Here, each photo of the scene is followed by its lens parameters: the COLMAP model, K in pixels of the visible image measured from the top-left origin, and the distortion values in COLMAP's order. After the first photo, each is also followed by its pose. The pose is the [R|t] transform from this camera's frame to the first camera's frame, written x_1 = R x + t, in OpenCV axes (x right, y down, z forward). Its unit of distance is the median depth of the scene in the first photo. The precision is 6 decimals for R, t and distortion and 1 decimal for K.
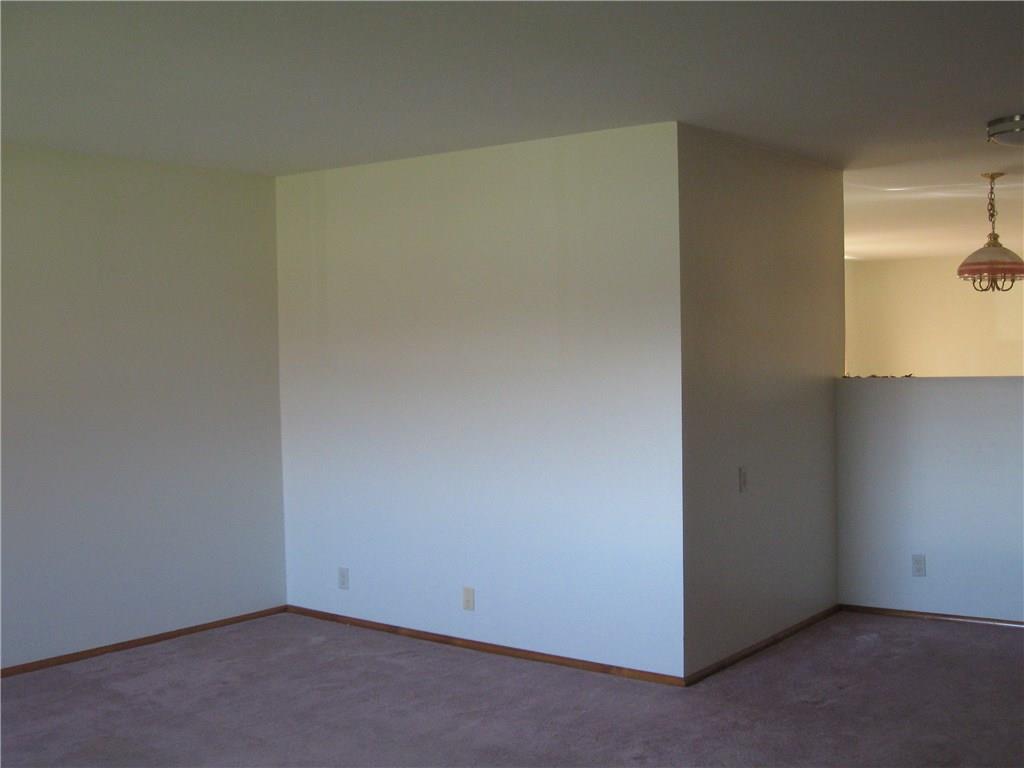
lens RADIAL K [[1210.1, 0, 512.0], [0, 1210.1, 384.0], [0, 0, 1]] dist [-0.141226, 0.043808]
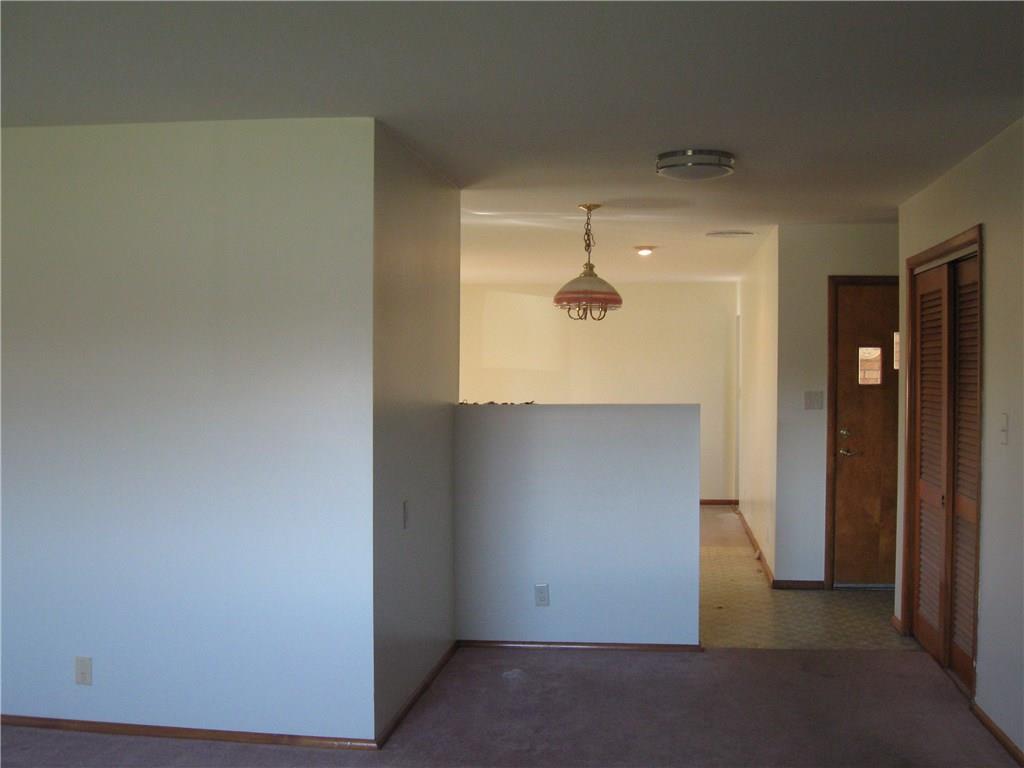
lens RADIAL K [[1210.1, 0, 512.0], [0, 1210.1, 384.0], [0, 0, 1]] dist [-0.141226, 0.043808]
pose [[0.853516, 0.013928, 0.520881, -0.195042], [-0.004265, 0.999796, -0.019744, -0.002574], [-0.521050, 0.014630, 0.853401, 0.148817]]
